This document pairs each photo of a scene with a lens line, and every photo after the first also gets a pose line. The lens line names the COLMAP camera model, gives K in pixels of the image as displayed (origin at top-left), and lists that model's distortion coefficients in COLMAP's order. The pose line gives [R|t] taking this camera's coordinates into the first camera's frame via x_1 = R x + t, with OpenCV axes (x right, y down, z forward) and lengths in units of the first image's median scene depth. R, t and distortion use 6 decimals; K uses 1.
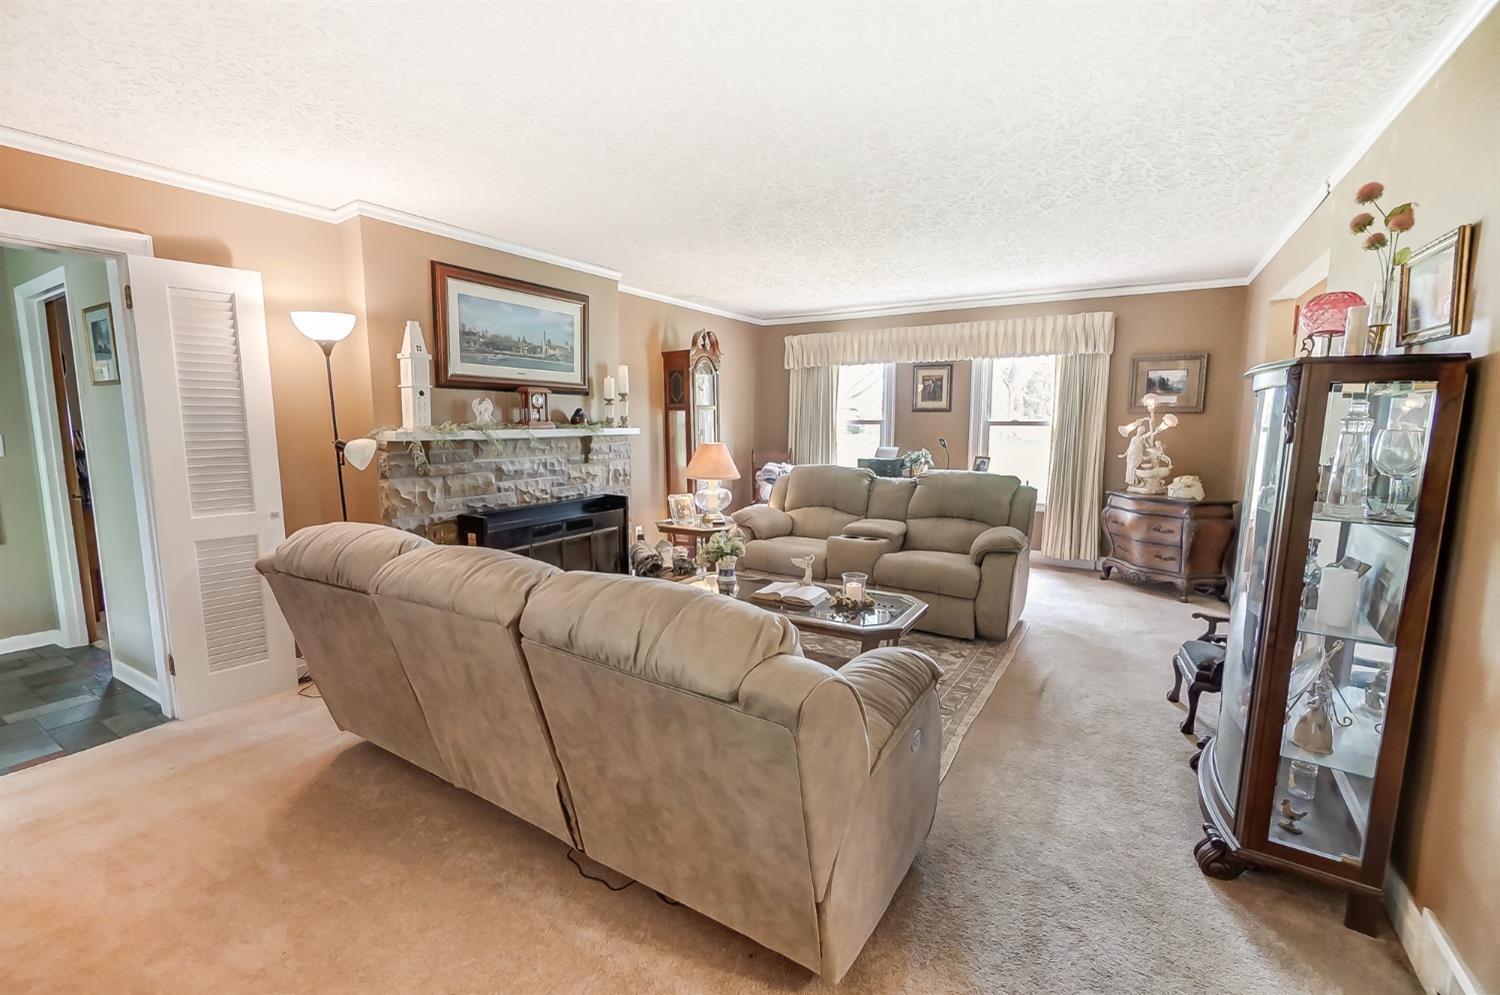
lens RADIAL K [[648.0, 0, 743.3], [0, 648.0, 507.5], [0, 0, 1]] dist [-0.001421, -0.000166]
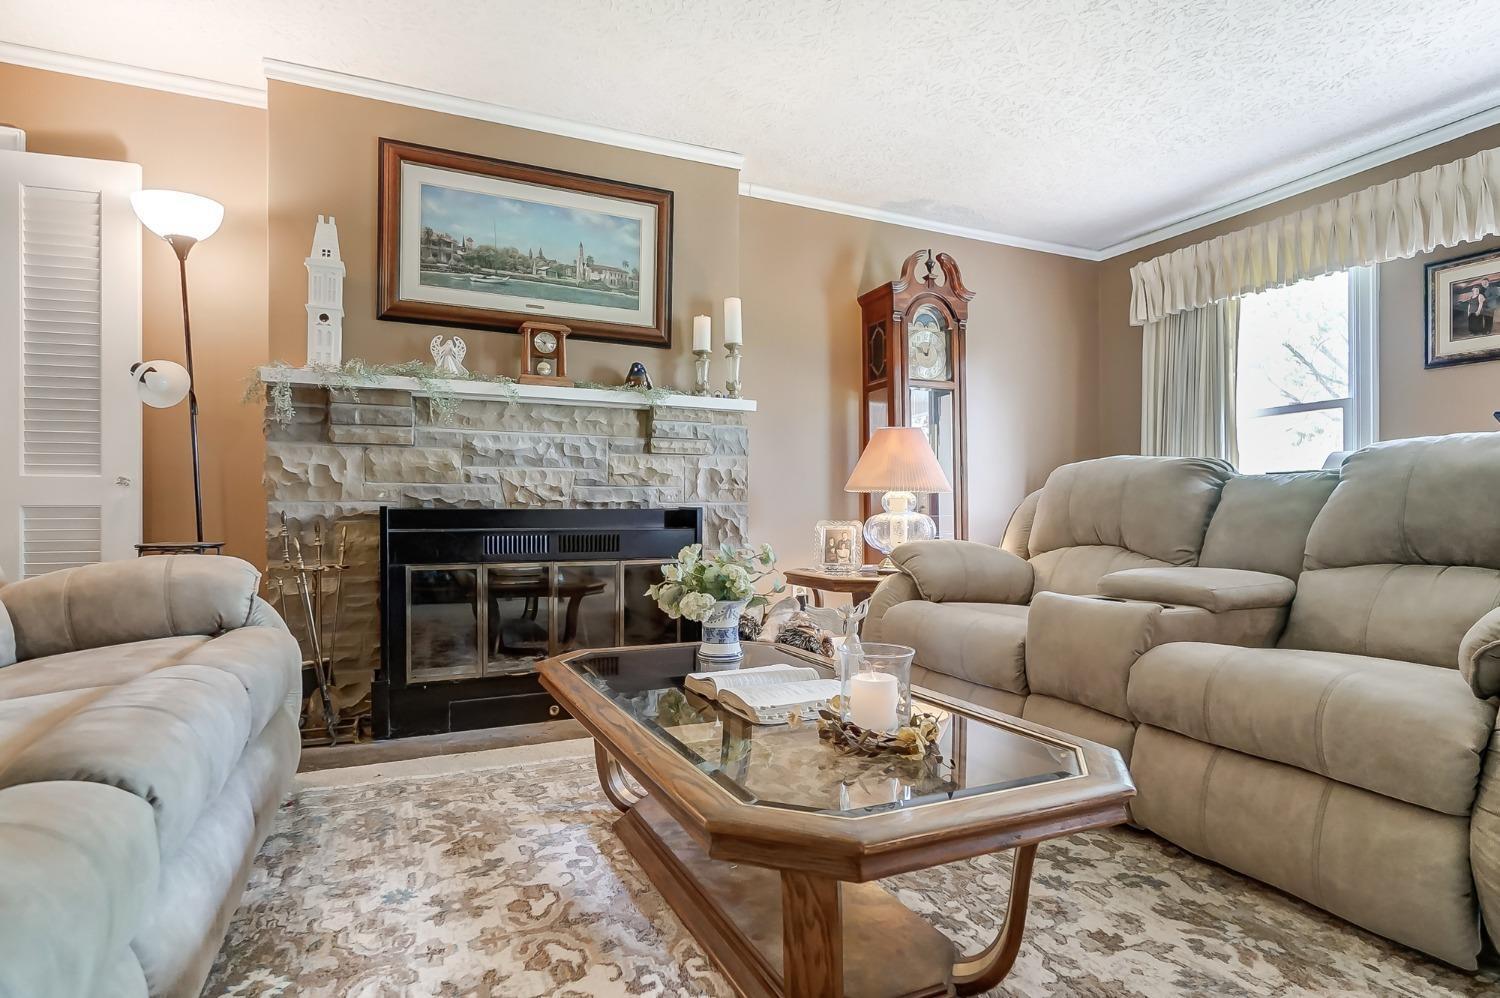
lens RADIAL K [[774.8, 0, 742.2], [0, 774.8, 519.8], [0, 0, 1]] dist [-0.006655, -0.000052]
pose [[0.828295, 0.006981, -0.560249, 0.259142], [-0.077777, 0.991674, -0.102631, 0.066533], [0.554868, 0.128583, 0.821942, 0.496519]]
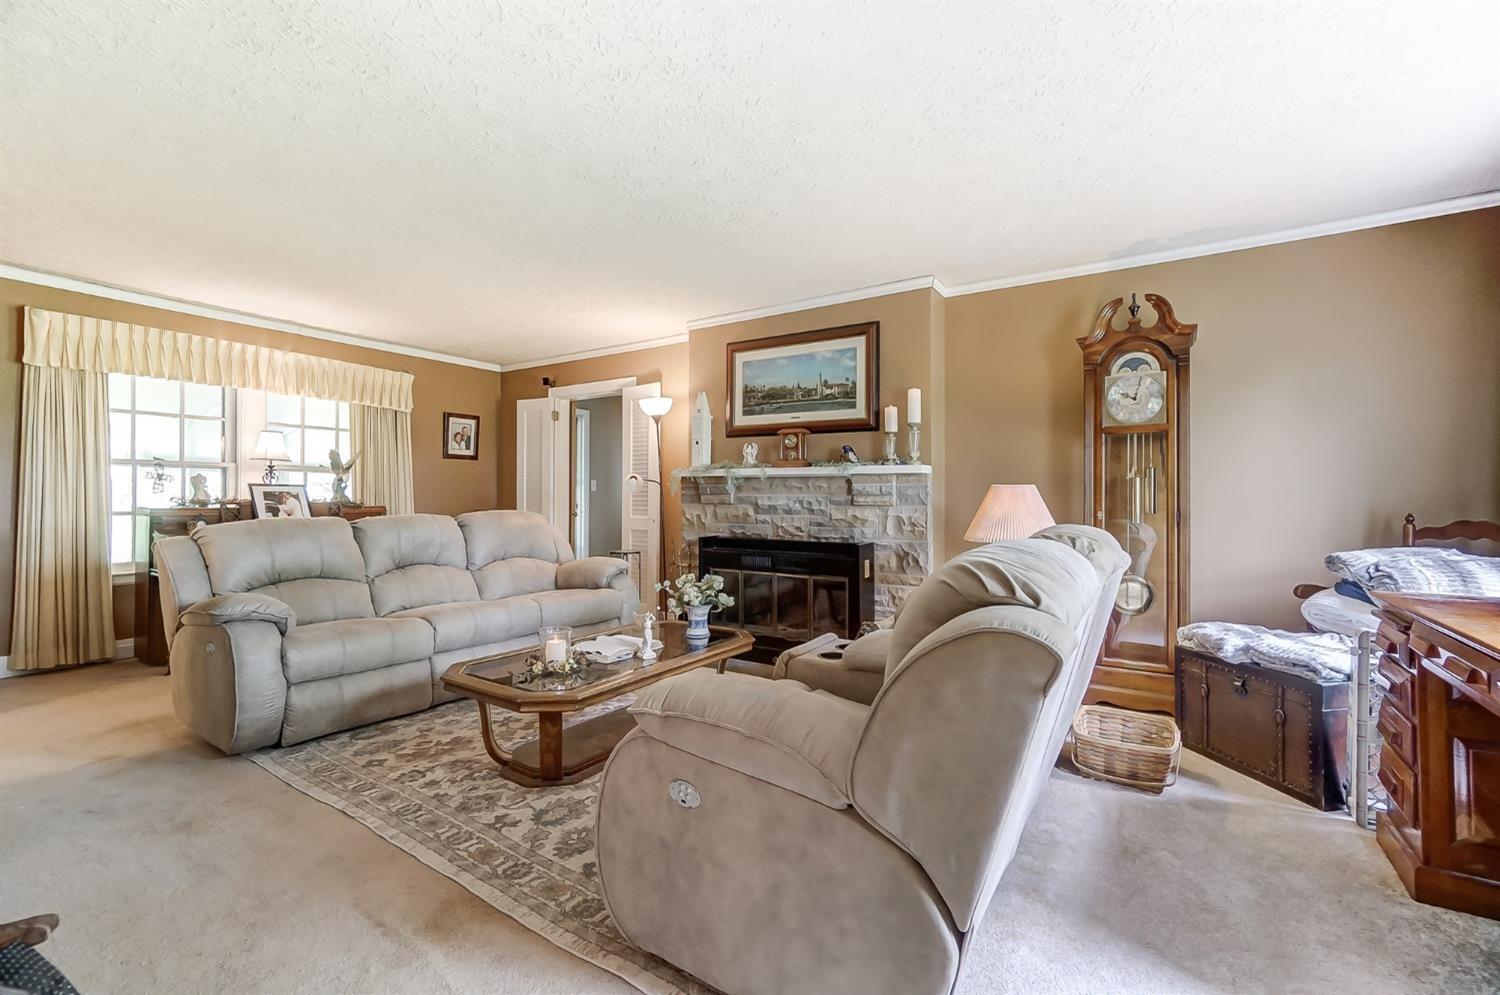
lens RADIAL K [[648.0, 0, 743.3], [0, 648.0, 507.5], [0, 0, 1]] dist [-0.001421, -0.000166]
pose [[-0.033327, 0.013054, -0.999359, 0.721090], [-0.143709, 0.989461, 0.017717, -0.064245], [0.989059, 0.144207, -0.031100, 0.949181]]
